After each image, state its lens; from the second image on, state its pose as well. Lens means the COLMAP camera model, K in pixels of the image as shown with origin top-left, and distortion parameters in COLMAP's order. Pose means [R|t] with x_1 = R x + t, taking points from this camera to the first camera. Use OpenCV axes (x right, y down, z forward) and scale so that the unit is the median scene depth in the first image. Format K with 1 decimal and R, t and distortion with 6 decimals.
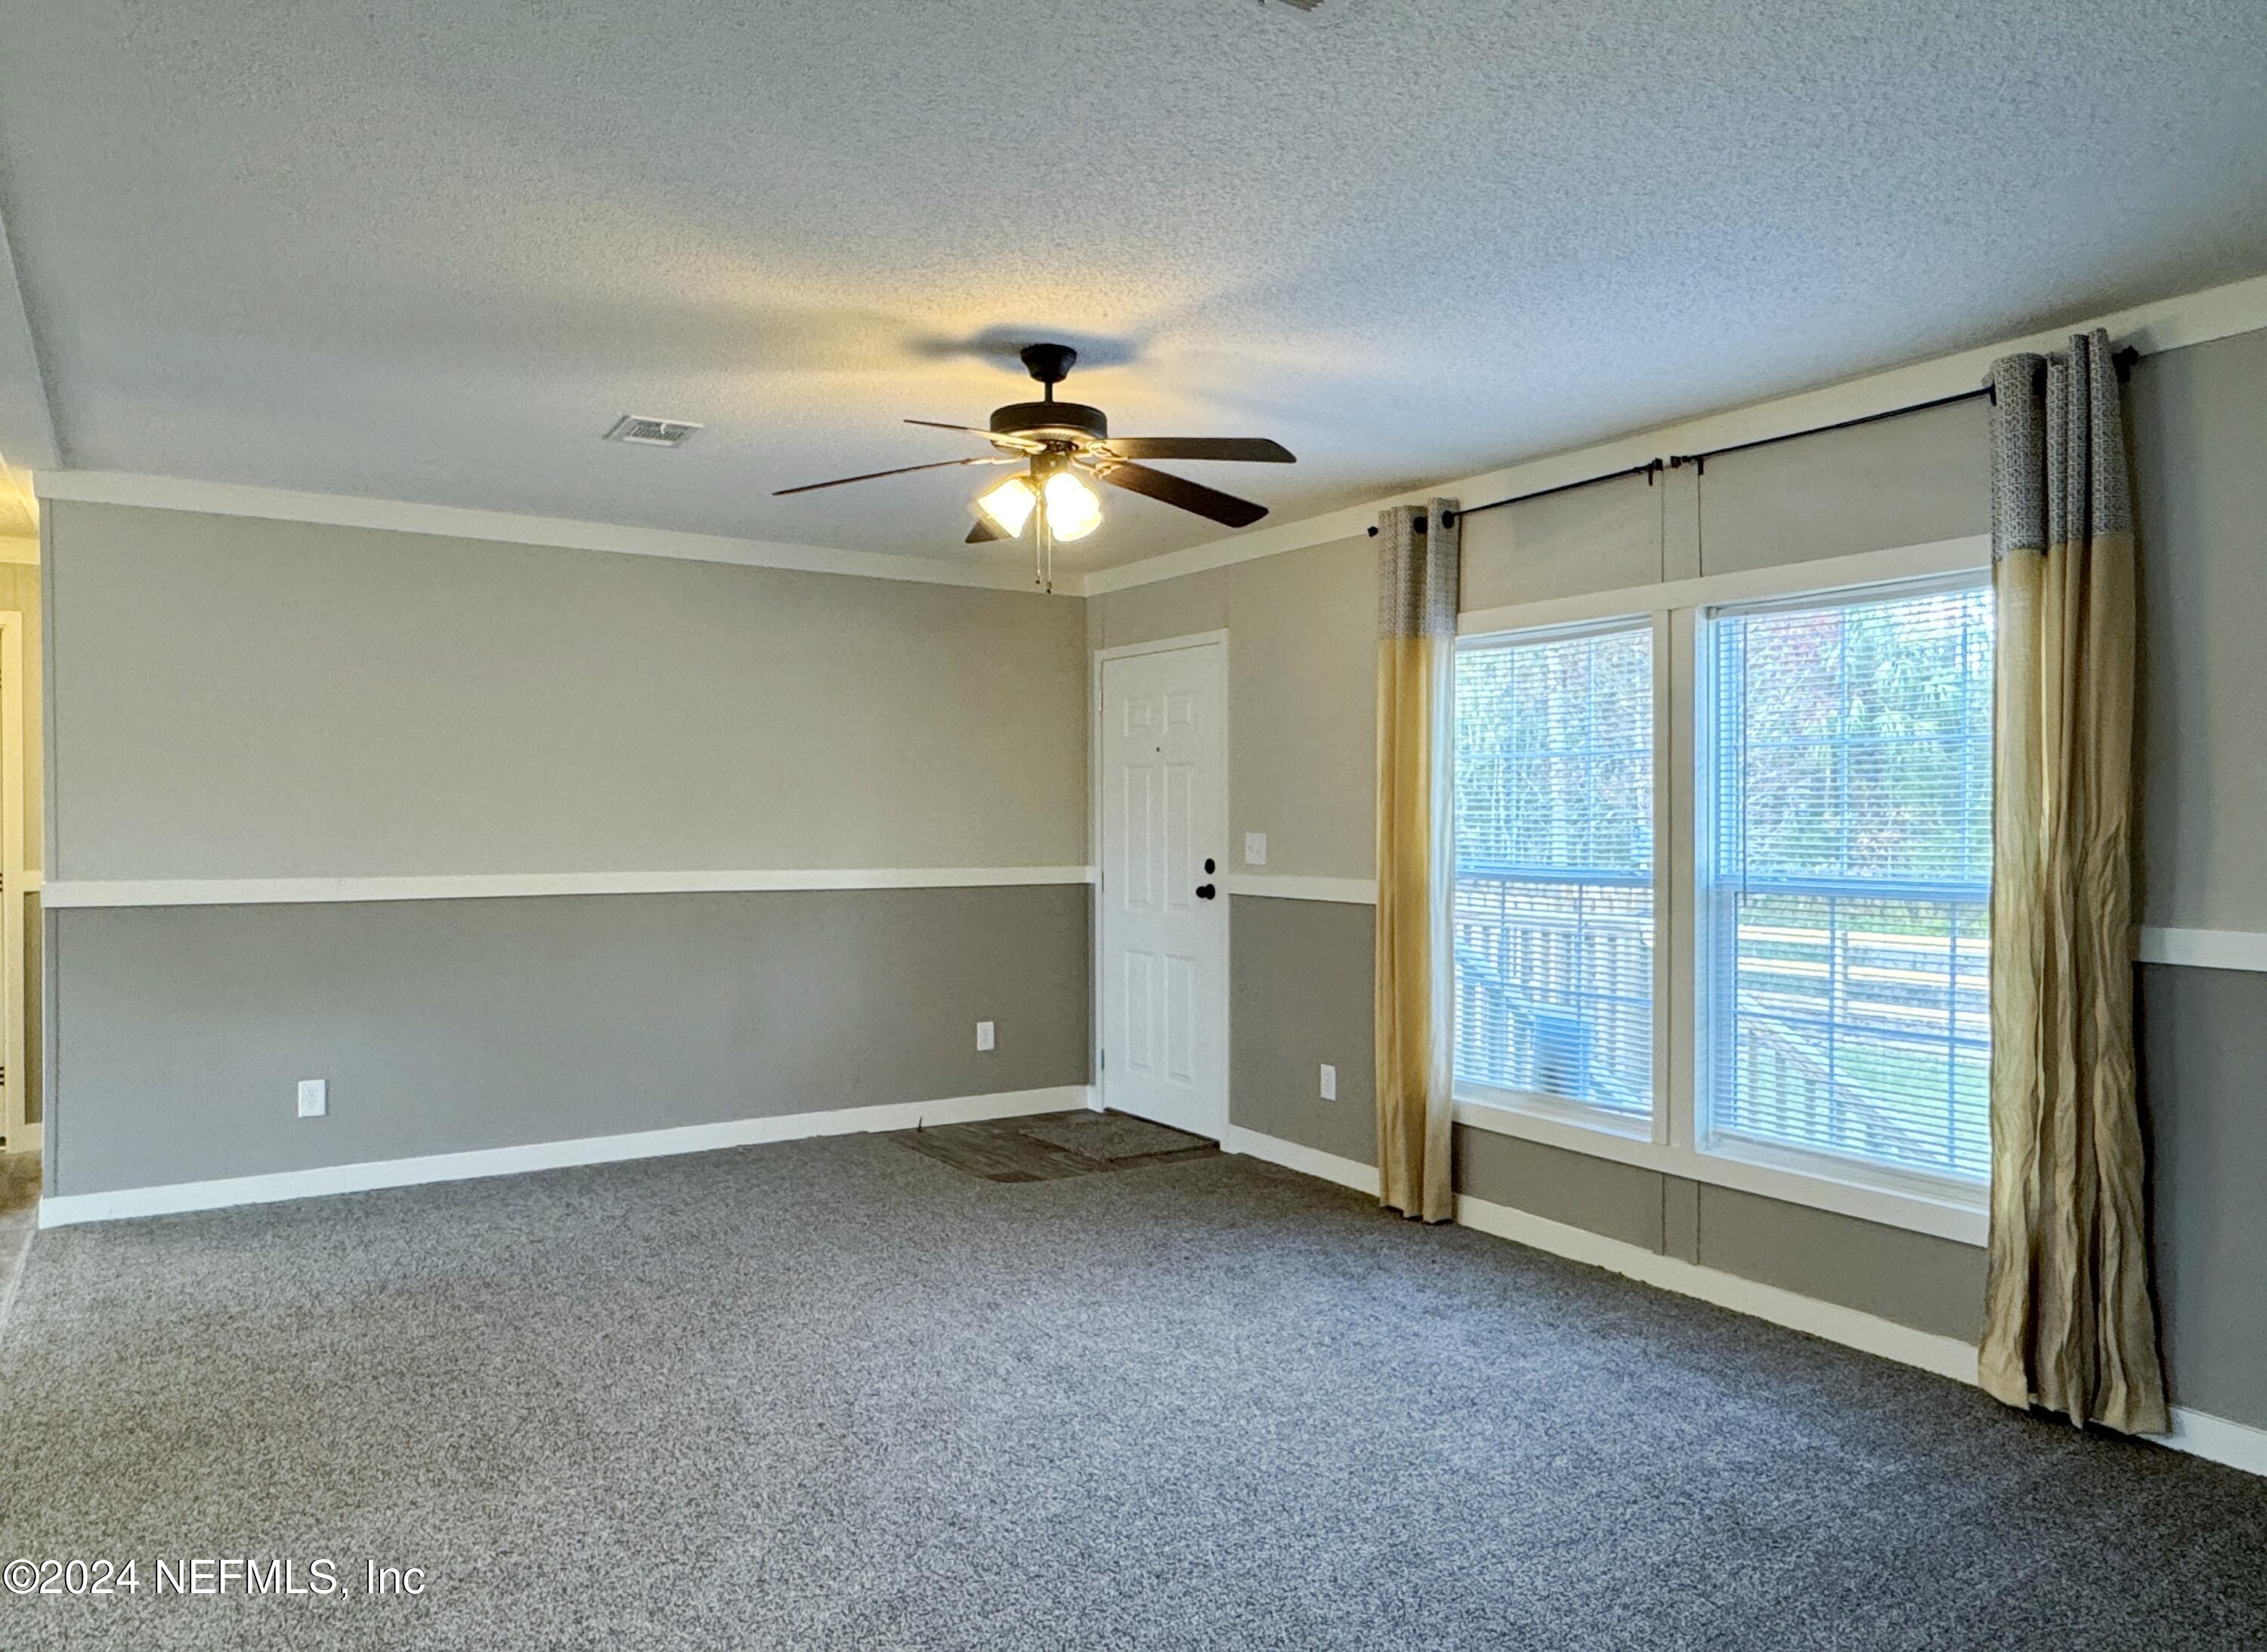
lens RADIAL K [[1497.9, 0, 1133.5], [0, 1497.9, 826.0], [0, 0, 1]] dist [-0.003972, -0.000071]
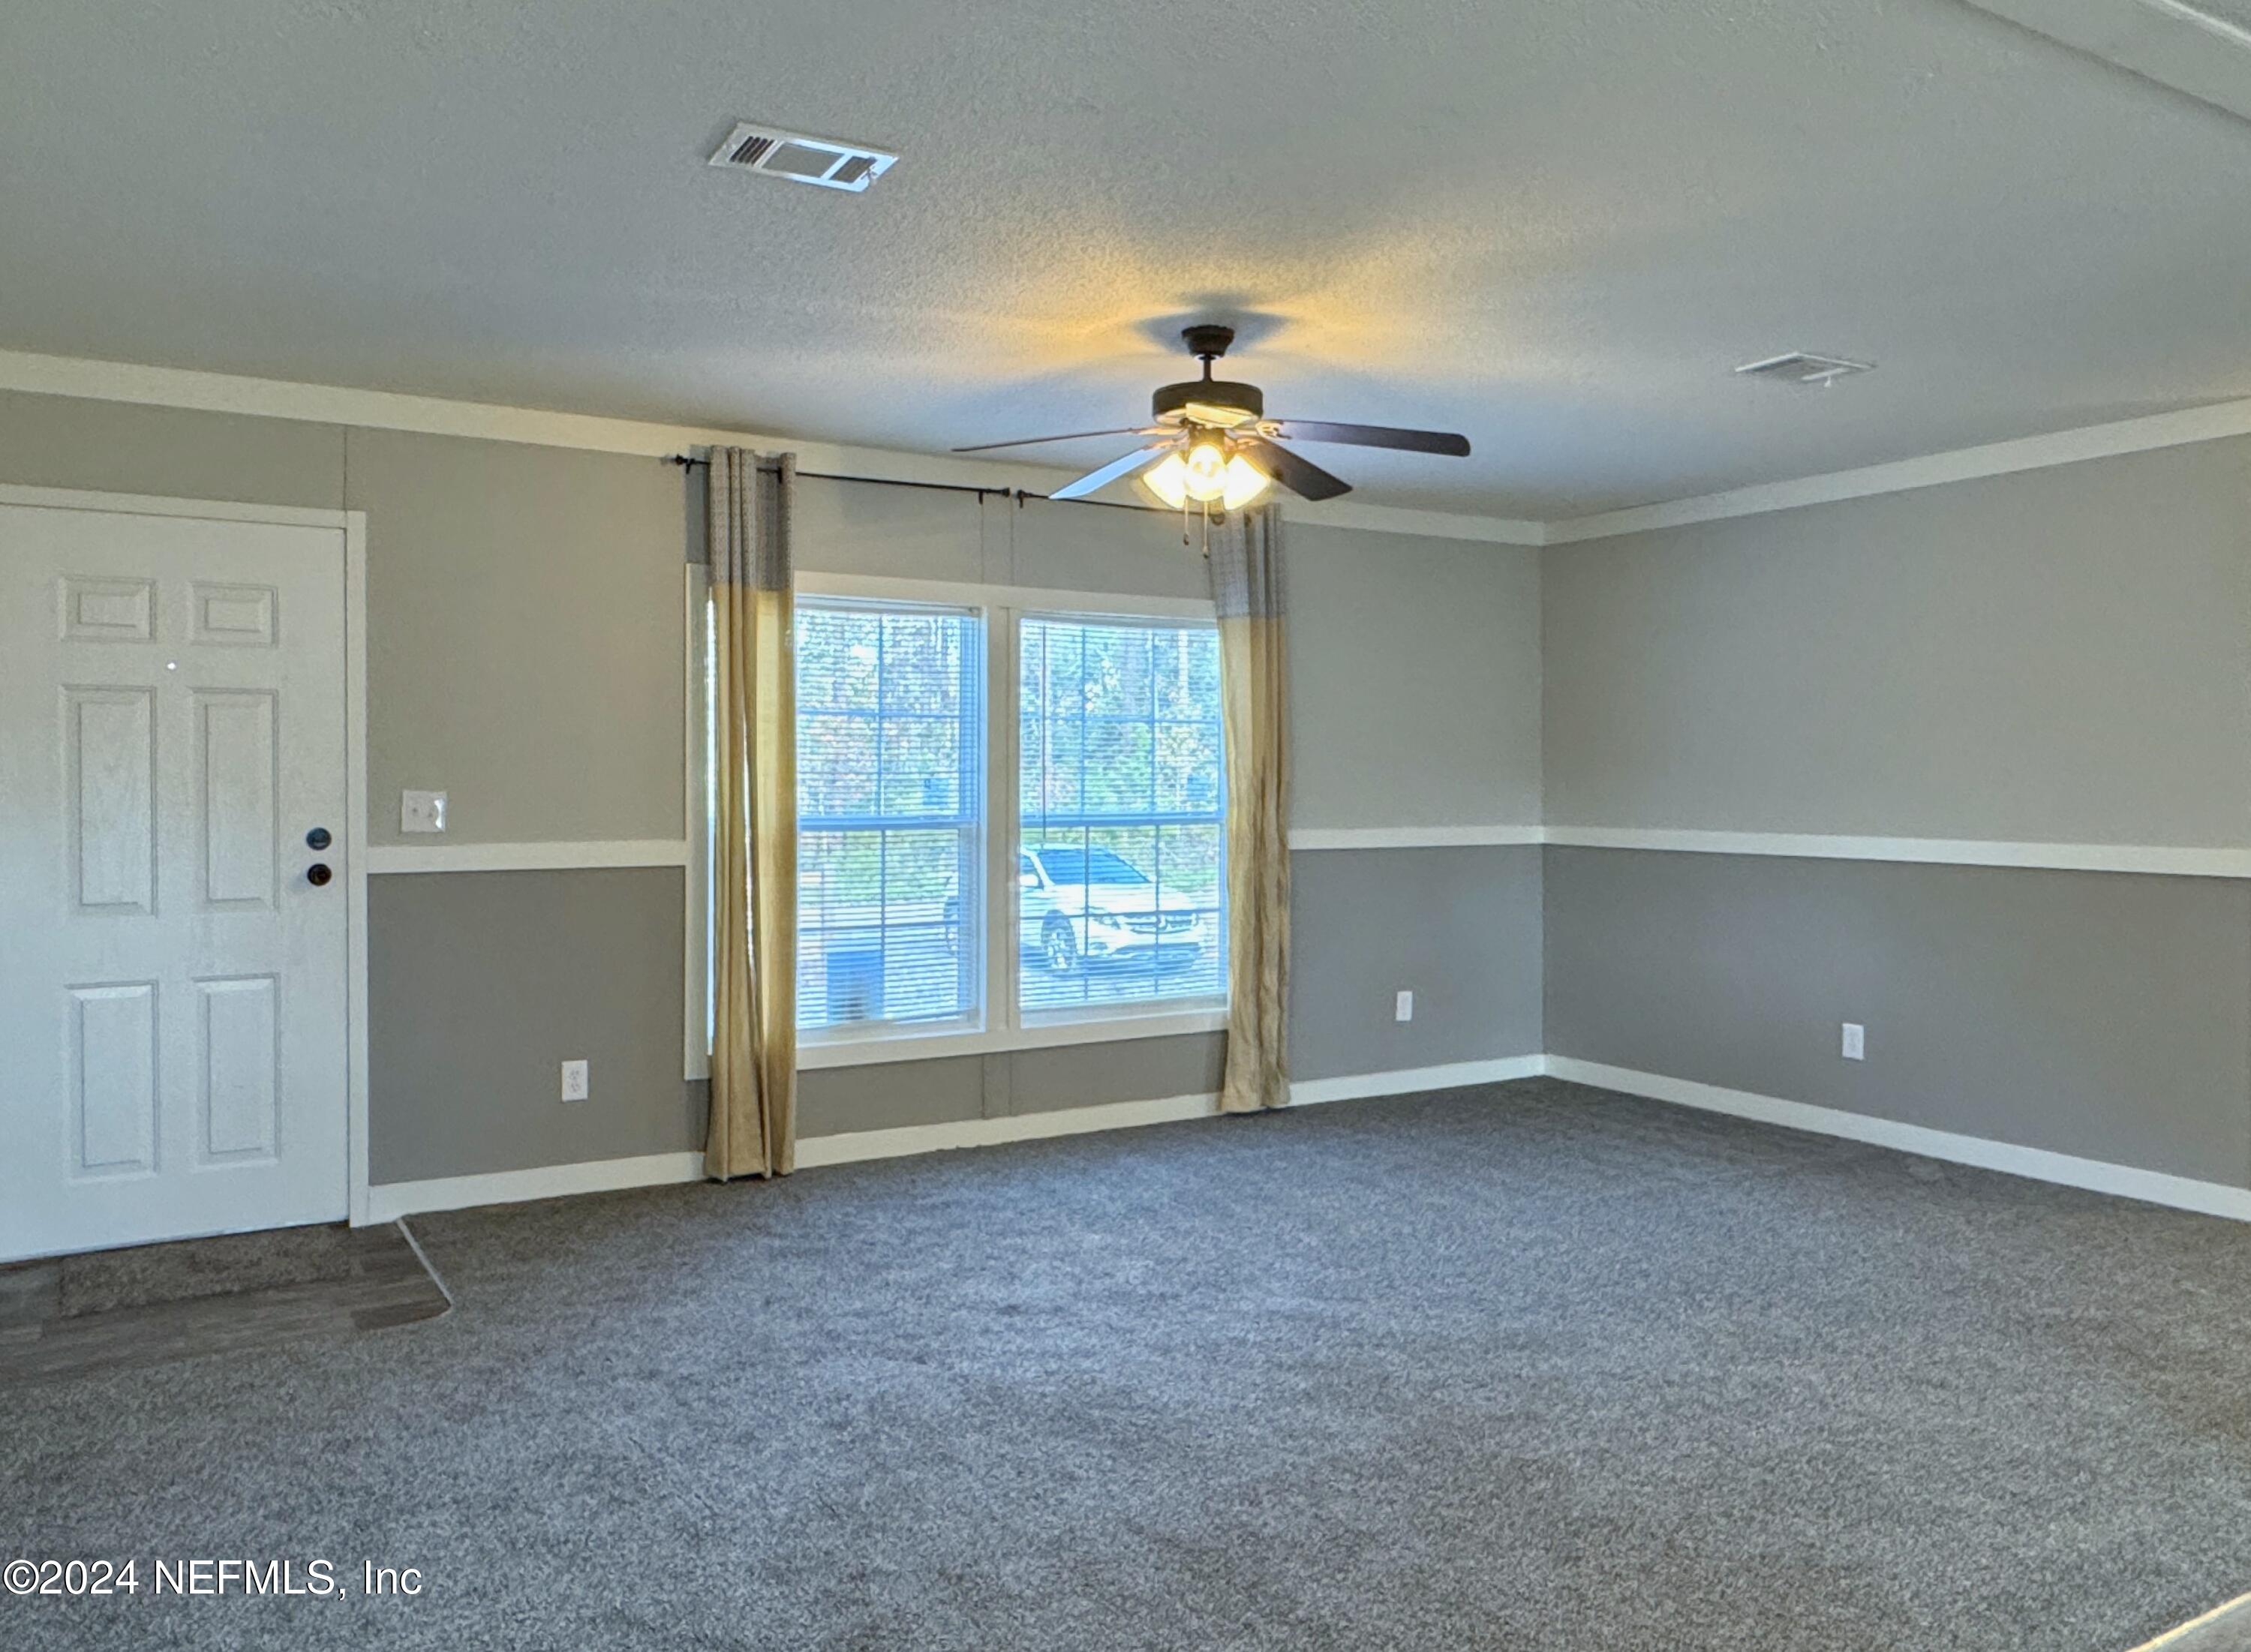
lens RADIAL K [[1649.7, 0, 1078.8], [0, 1649.7, 799.9], [0, 0, 1]] dist [0.002073, 0.000250]
pose [[0.044503, -0.014429, 0.998905, -1.023067], [0.006125, 0.999881, 0.014170, -0.000986], [-0.998990, 0.005487, 0.044586, 0.861000]]
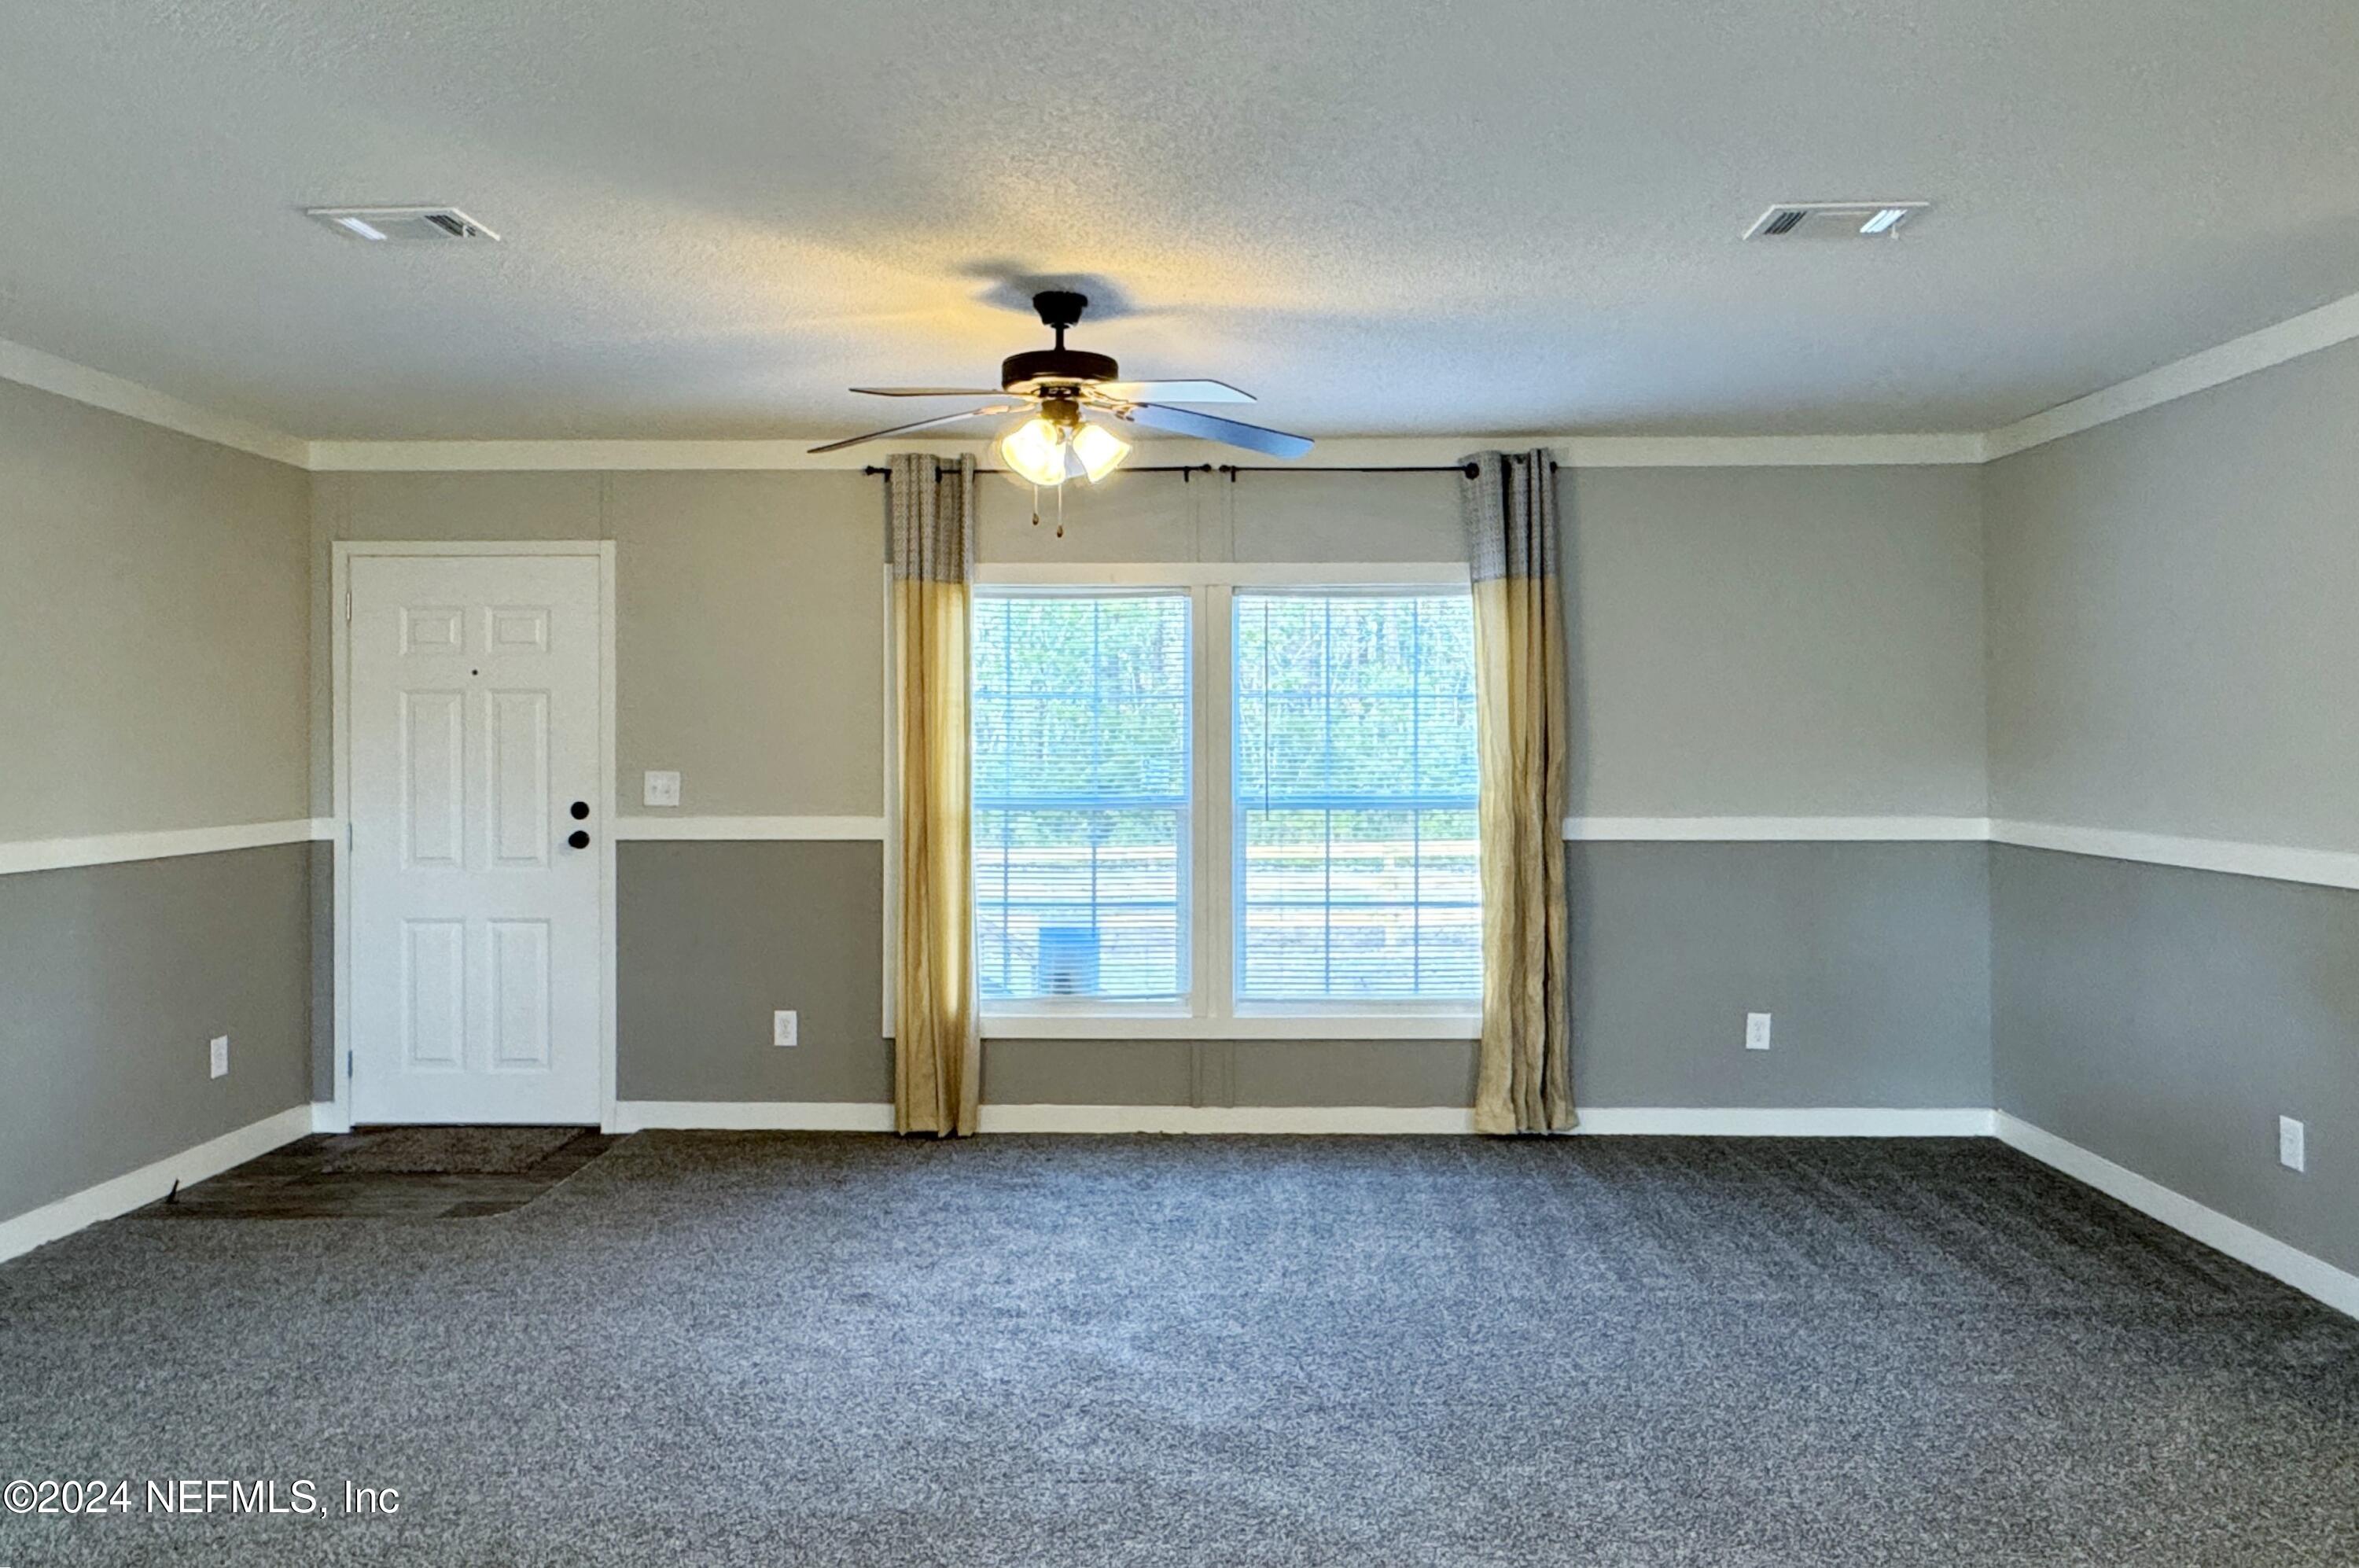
lens RADIAL K [[1596.3, 0, 1164.0], [0, 1596.3, 731.7], [0, 0, 1]] dist [0.001163, -0.003144]
pose [[0.563017, -0.000328, 0.826445, -0.748537], [0.008334, 0.999951, -0.005281, -0.015977], [-0.826403, 0.009861, 0.562993, 0.280046]]
